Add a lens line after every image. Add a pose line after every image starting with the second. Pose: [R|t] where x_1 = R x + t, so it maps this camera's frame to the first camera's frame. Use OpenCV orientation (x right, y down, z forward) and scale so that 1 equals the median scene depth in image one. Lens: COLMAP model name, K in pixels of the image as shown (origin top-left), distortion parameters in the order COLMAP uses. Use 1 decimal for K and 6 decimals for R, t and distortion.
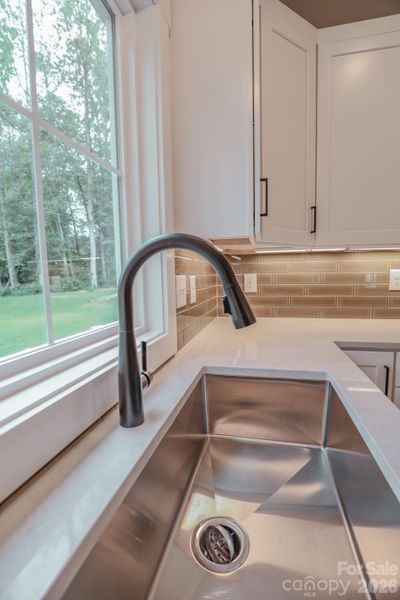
lens RADIAL K [[274.7, 0, 200.0], [0, 274.7, 300.0], [0, 0, 1]] dist [-0.035111, 0.000205]
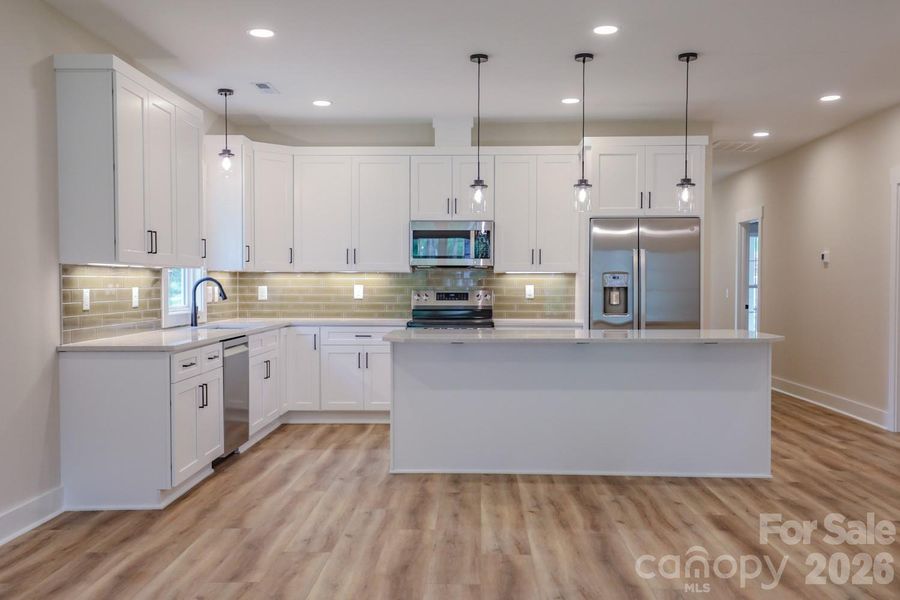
lens RADIAL K [[841.0, 0, 446.7], [0, 841.0, 311.5], [0, 0, 1]] dist [0.036272, 0.001587]
pose [[0.980086, 0.013420, 0.198117, 0.281076], [-0.002146, 0.998371, -0.057012, 0.298255], [-0.198559, 0.055452, 0.978519, -3.661087]]
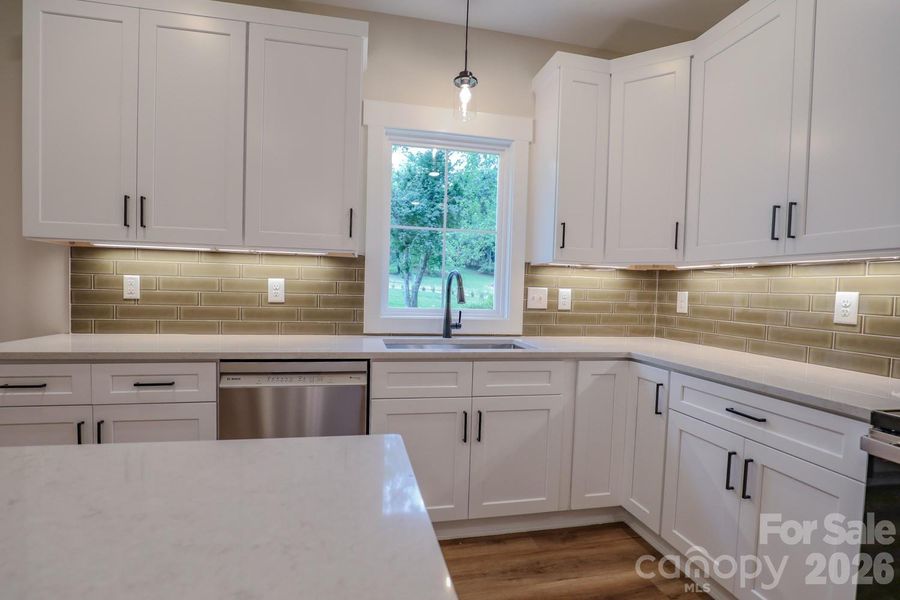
lens RADIAL K [[428.3, 0, 447.3], [0, 428.3, 307.8], [0, 0, 1]] dist [-0.028542, -0.000111]
pose [[0.430383, 0.071035, -0.899847, 1.207900], [-0.118773, 0.992687, 0.021556, 0.017722], [0.894798, 0.097600, 0.435673, -0.294820]]
